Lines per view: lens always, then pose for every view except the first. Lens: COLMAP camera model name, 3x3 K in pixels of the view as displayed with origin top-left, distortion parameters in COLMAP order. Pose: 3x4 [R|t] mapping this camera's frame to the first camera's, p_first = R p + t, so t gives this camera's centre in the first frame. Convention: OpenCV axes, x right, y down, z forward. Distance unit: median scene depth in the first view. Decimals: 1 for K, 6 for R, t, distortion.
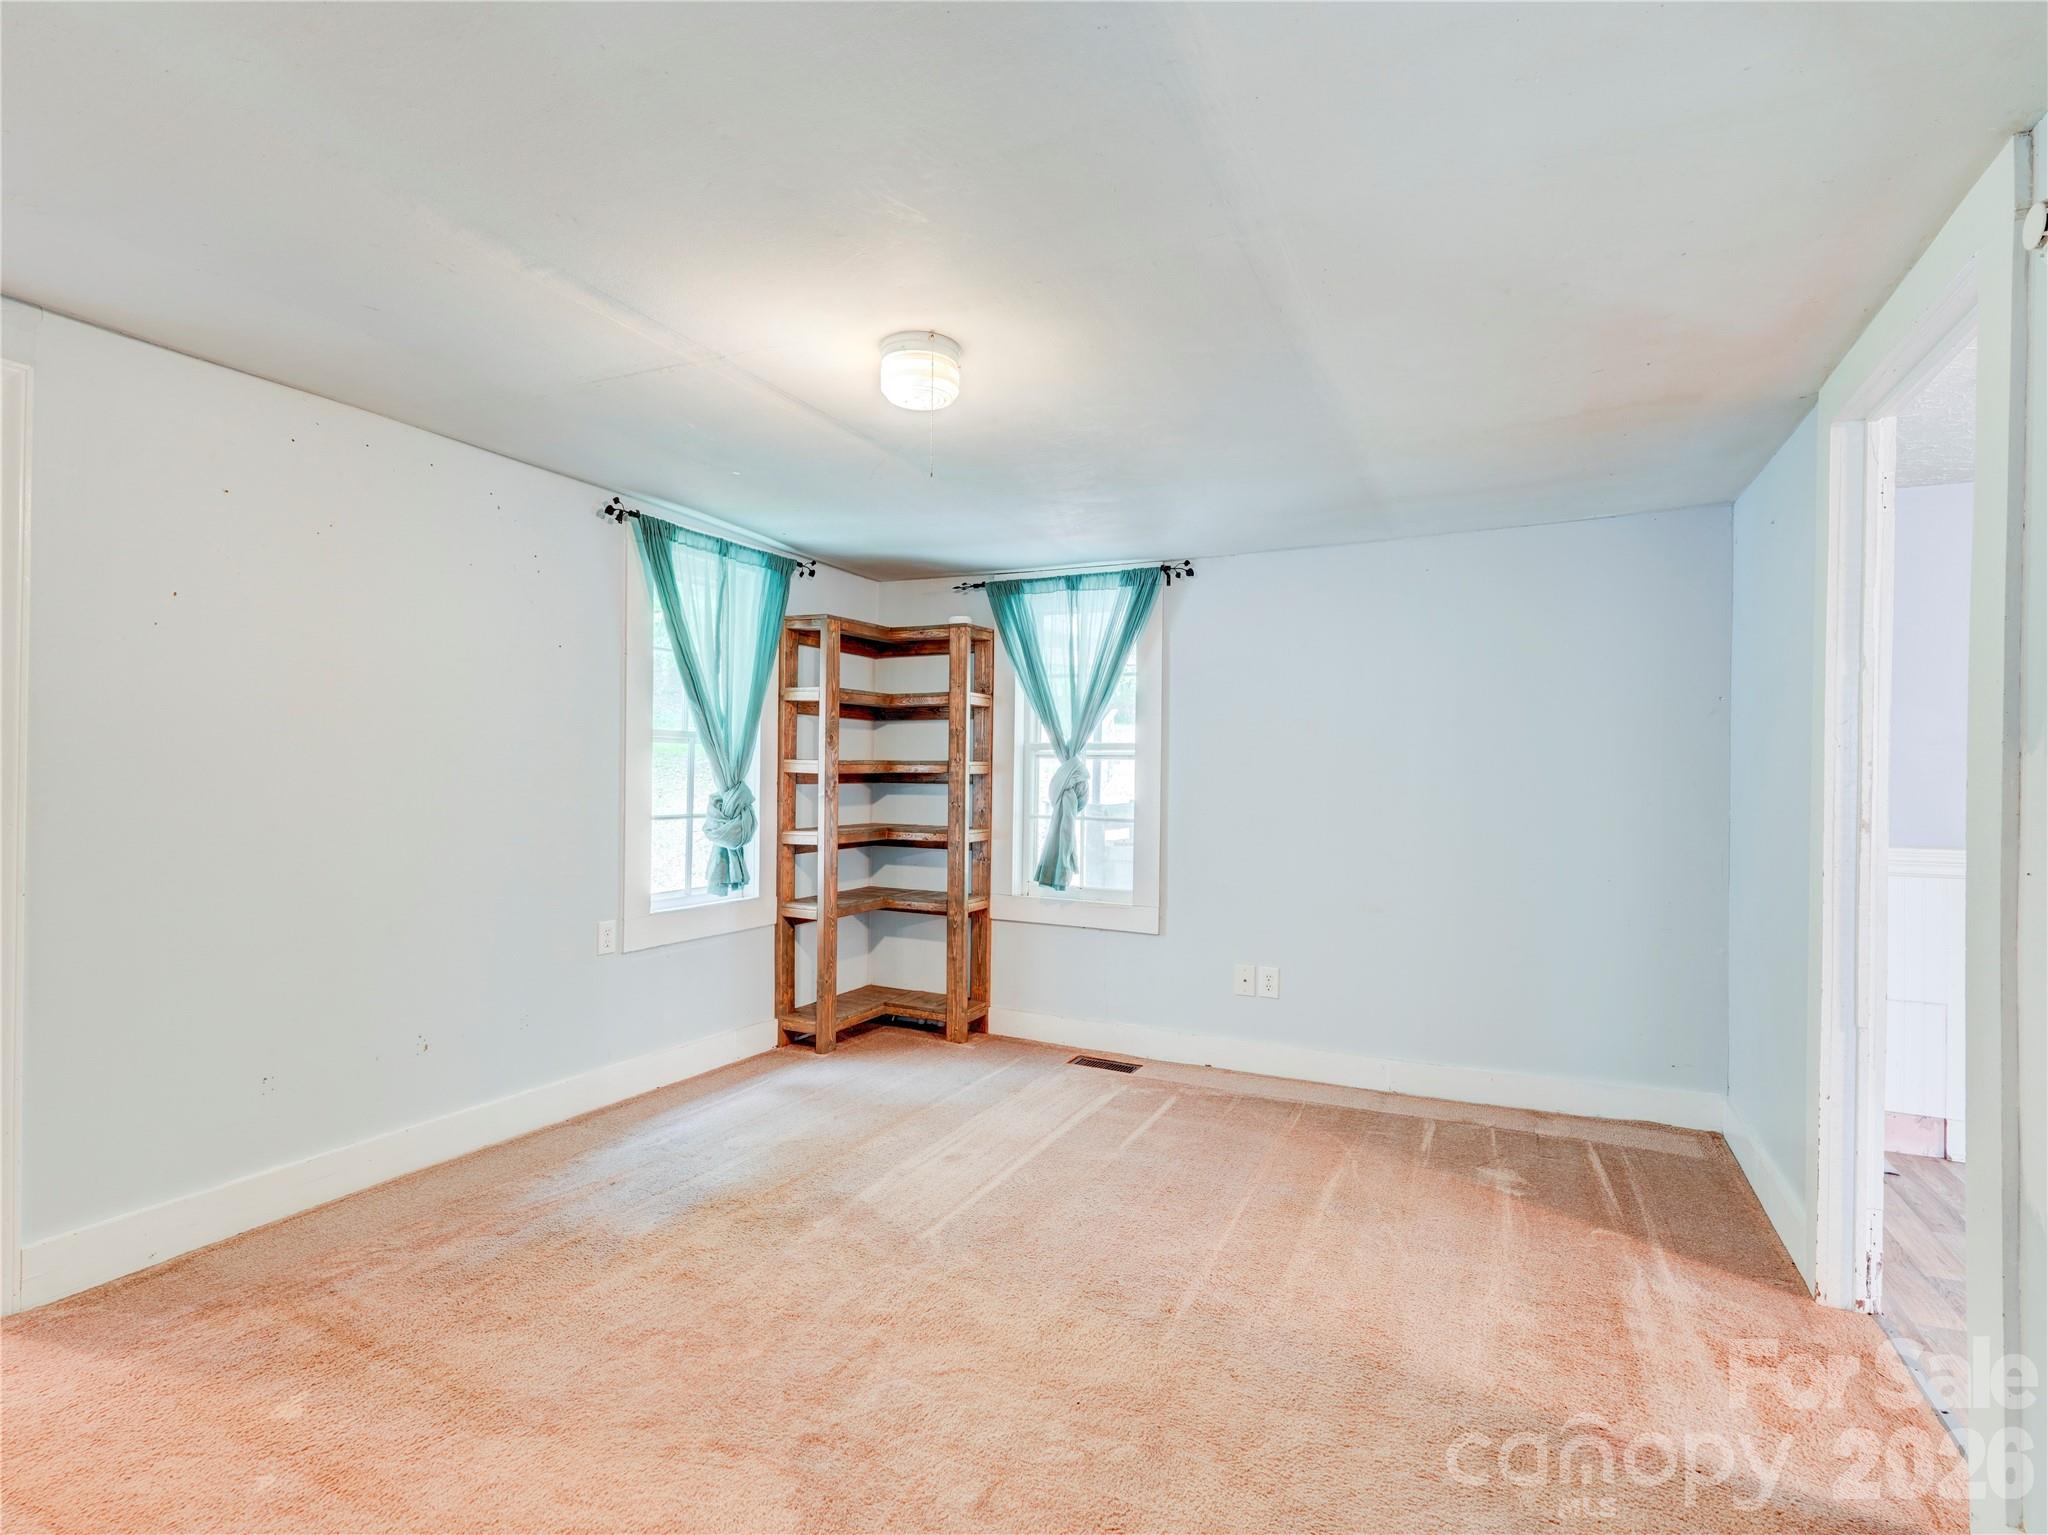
lens RADIAL K [[1002.4, 0, 1025.7], [0, 1002.4, 768.7], [0, 0, 1]] dist [0.000014, 0.001509]
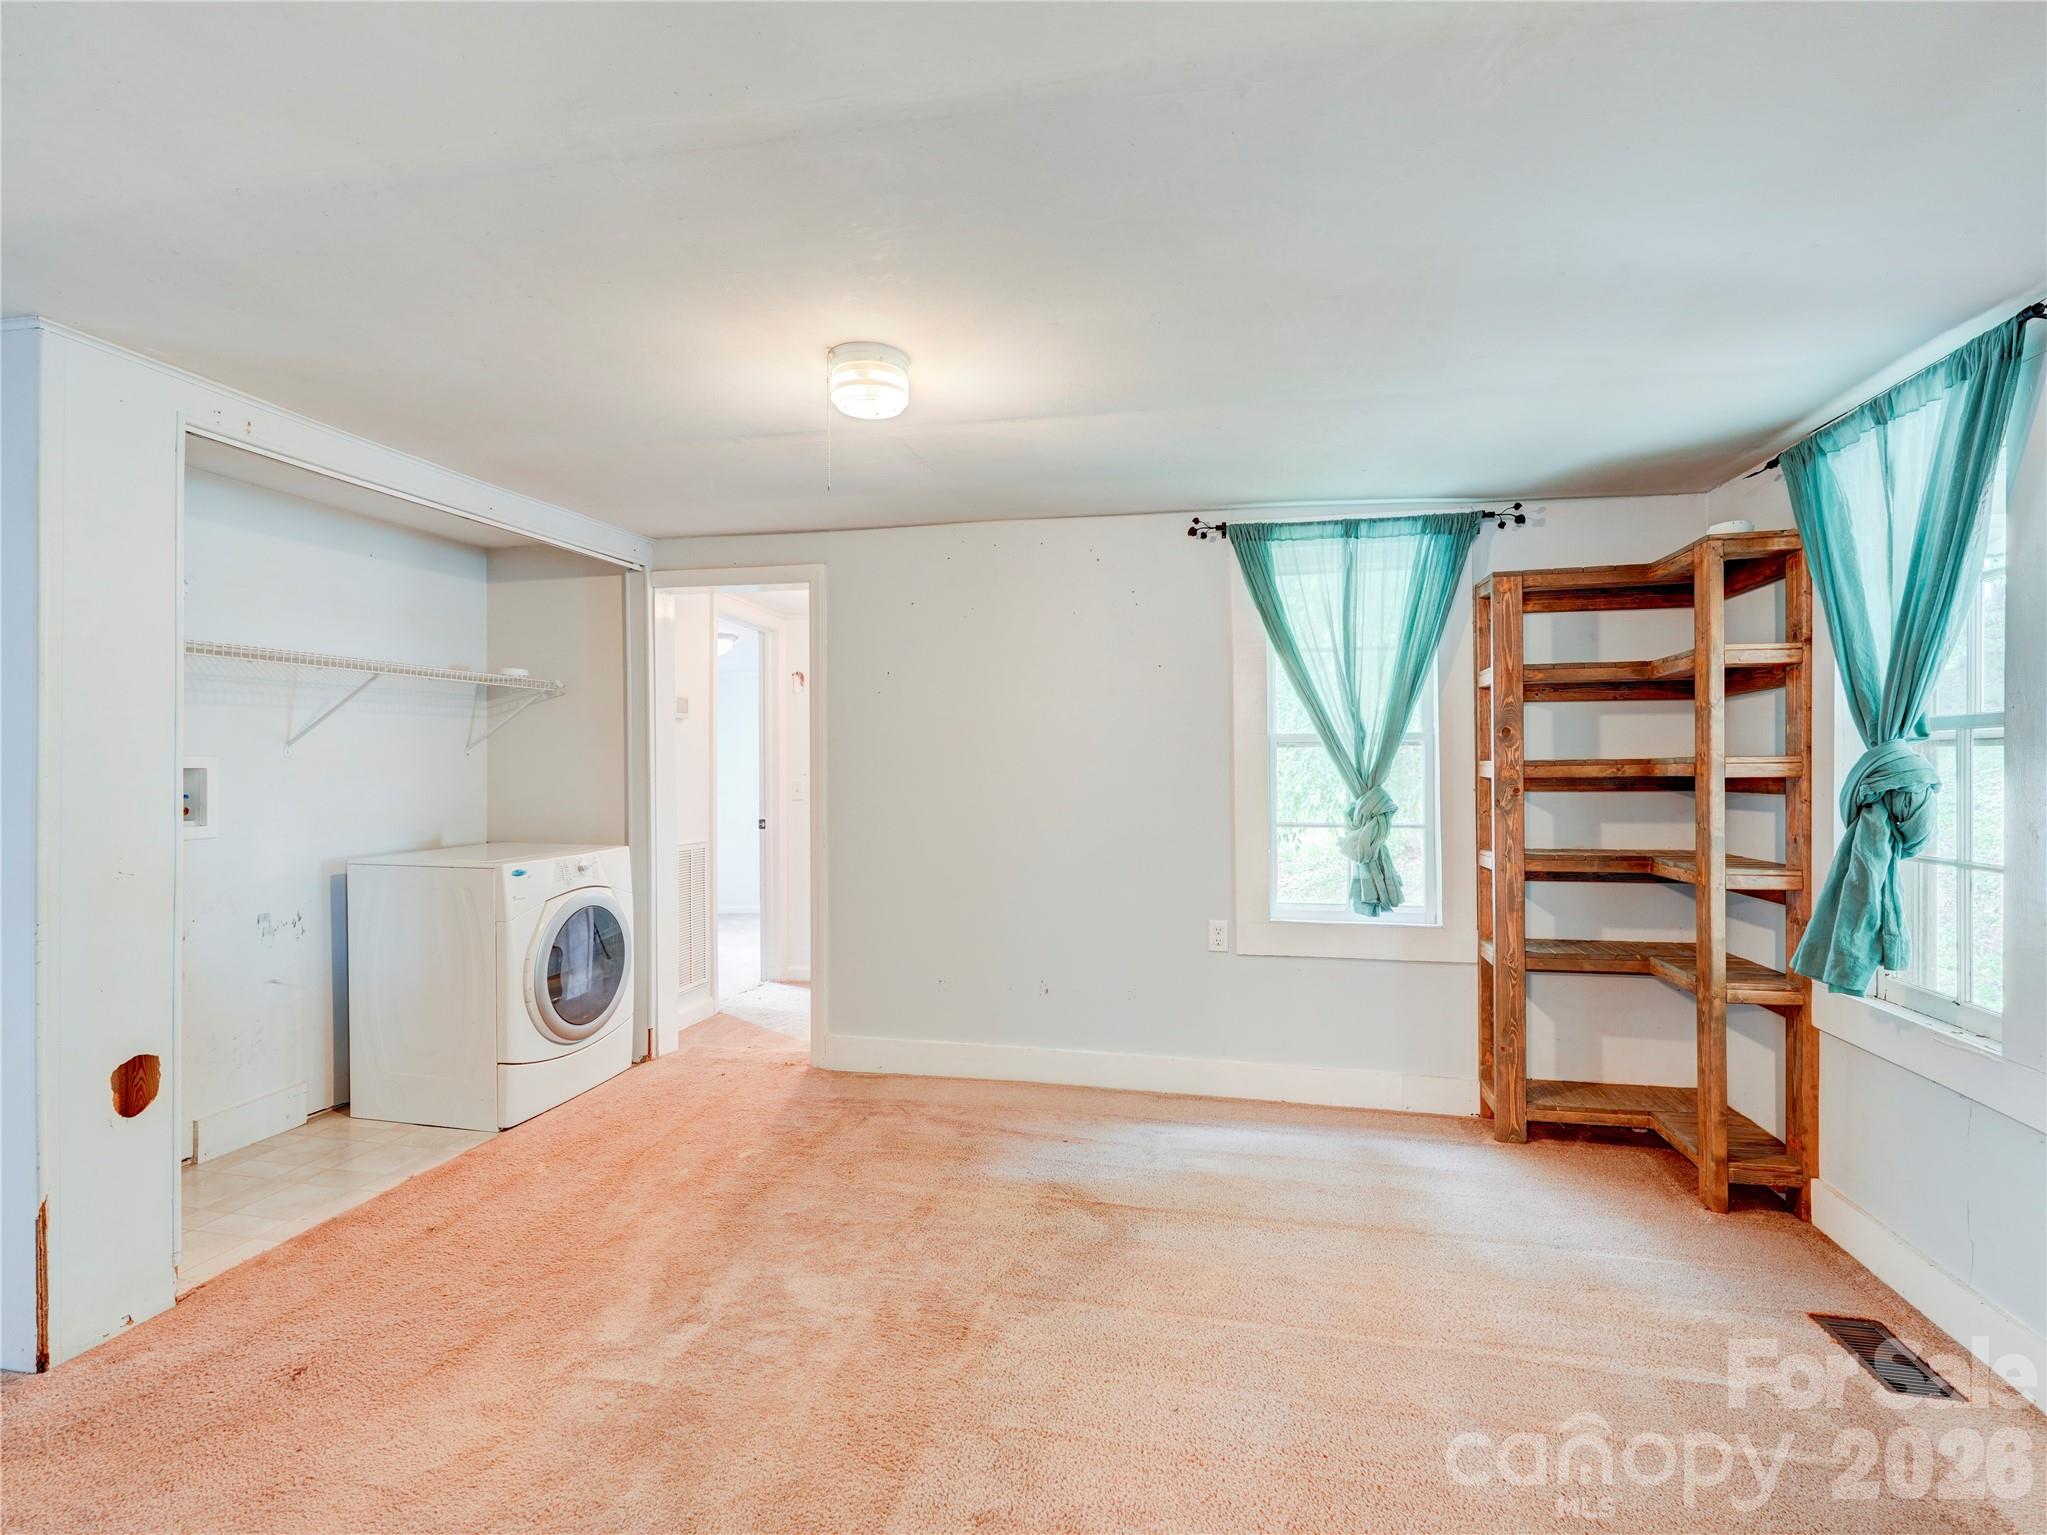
lens RADIAL K [[1001.9, 0, 1025.2], [0, 1001.9, 768.7], [0, 0, 1]] dist [0.000014, 0.001509]
pose [[0.245740, -0.015029, -0.969219, 0.501569], [0.009916, 0.999866, -0.012990, 0.004594], [0.969285, -0.006418, 0.245856, 0.499598]]
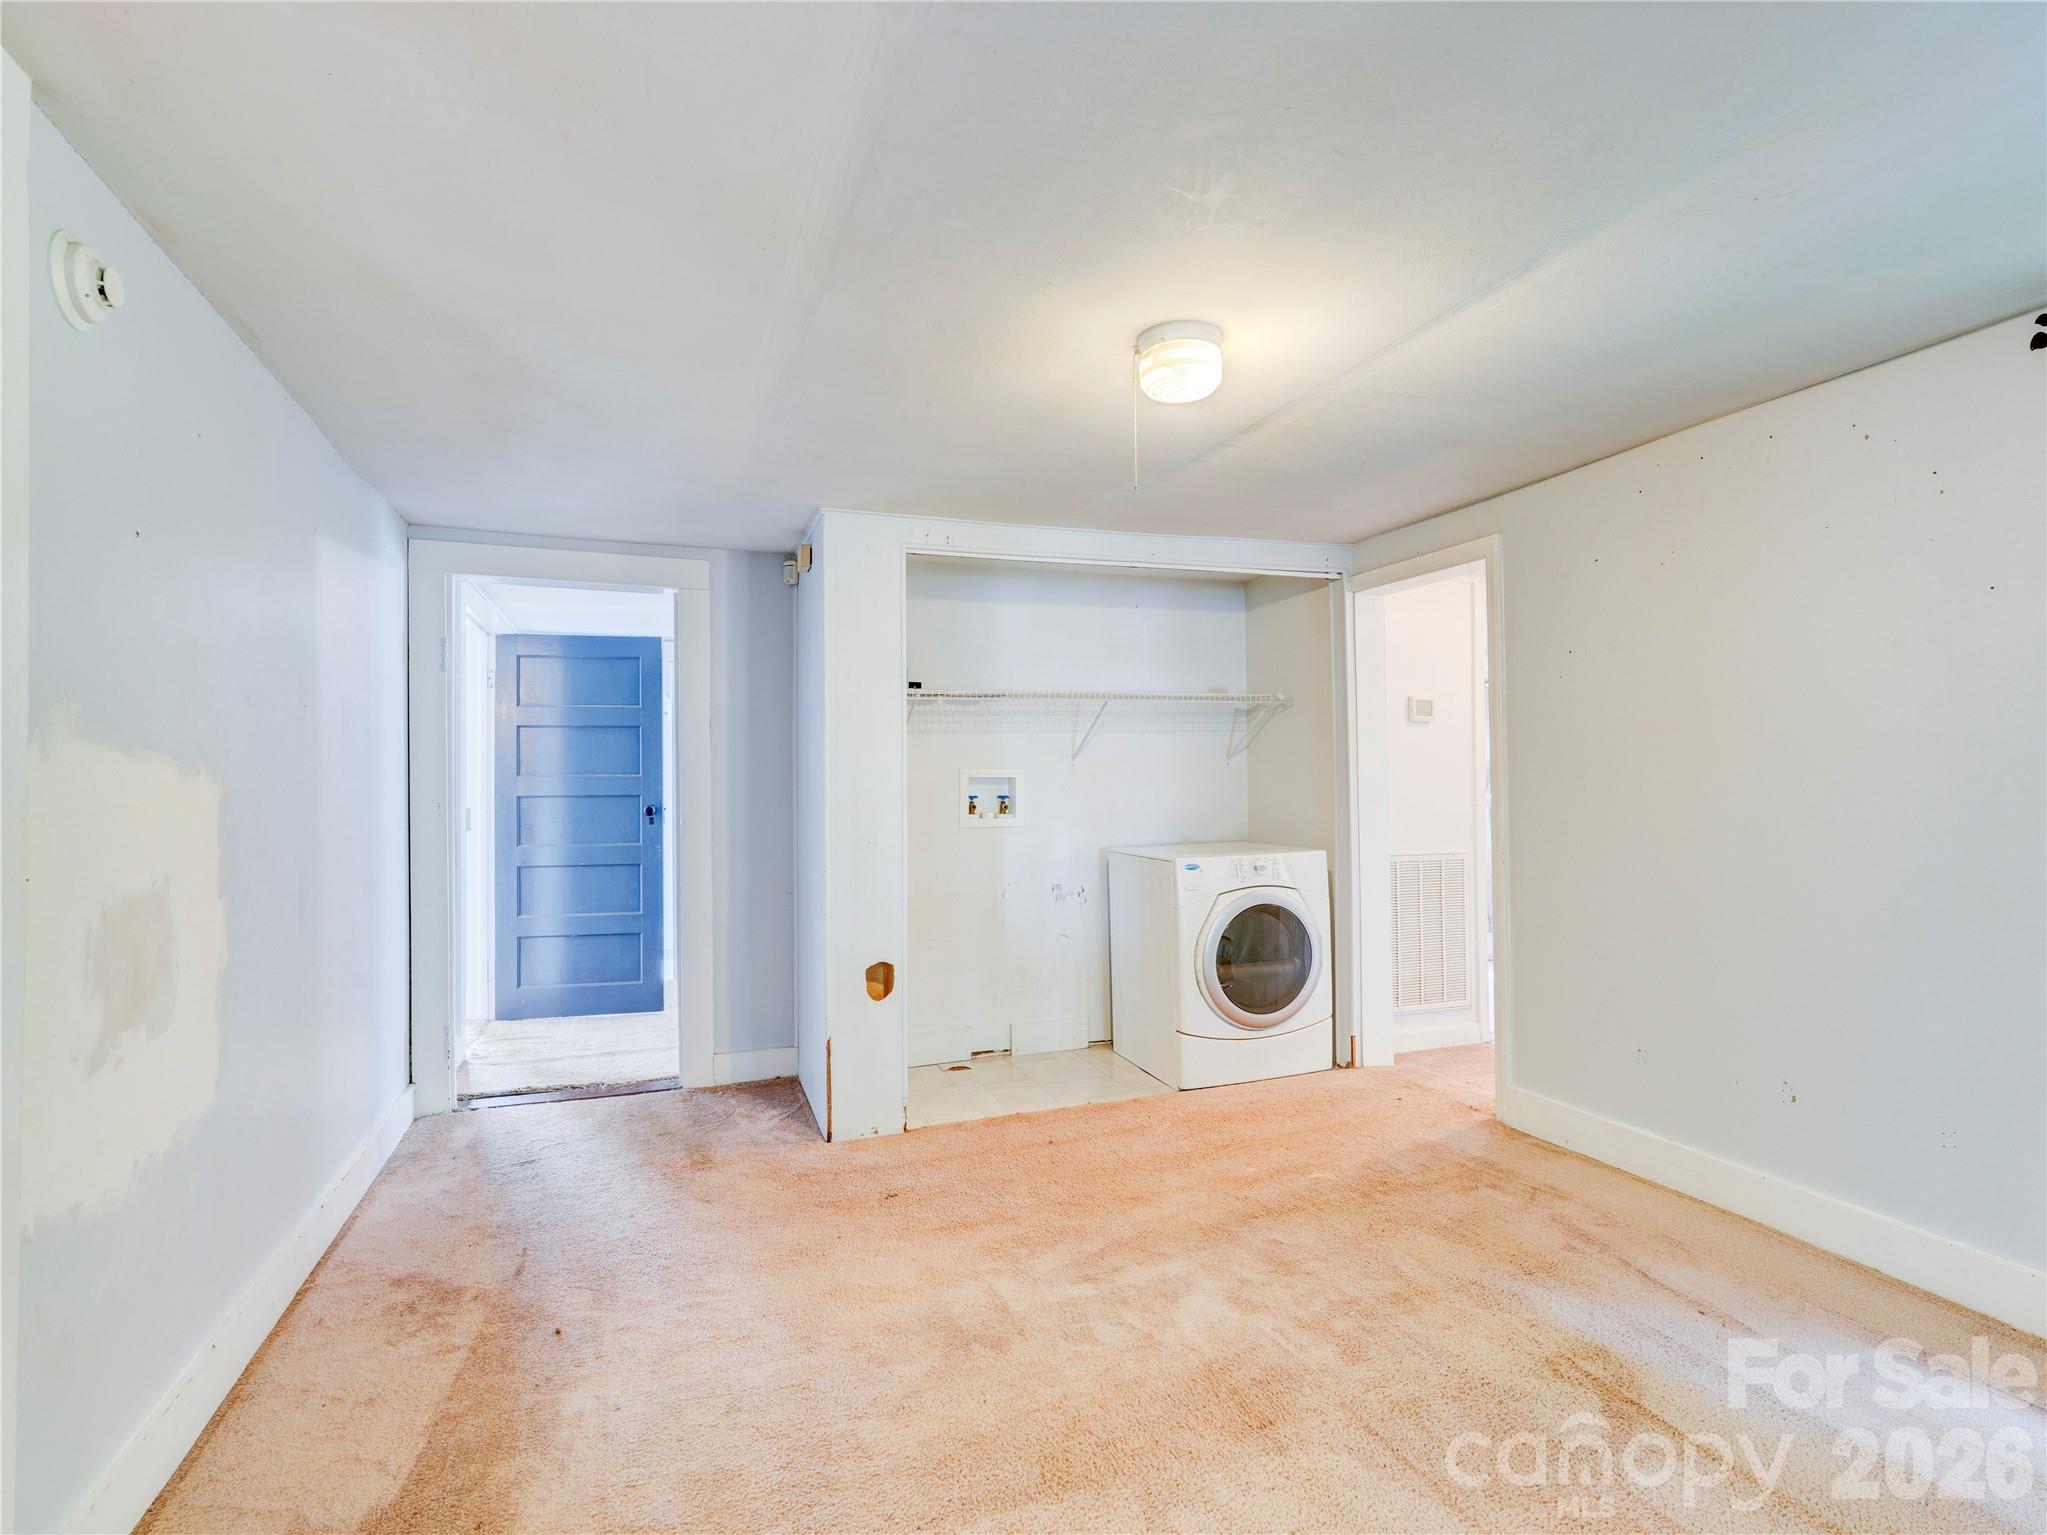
lens RADIAL K [[1001.9, 0, 1025.2], [0, 1001.9, 768.7], [0, 0, 1]] dist [0.000014, 0.001509]
pose [[-0.687145, -0.019867, -0.726249, 0.379629], [0.002815, 0.999546, -0.030006, 0.011898], [0.726515, -0.022663, -0.686776, 0.853779]]
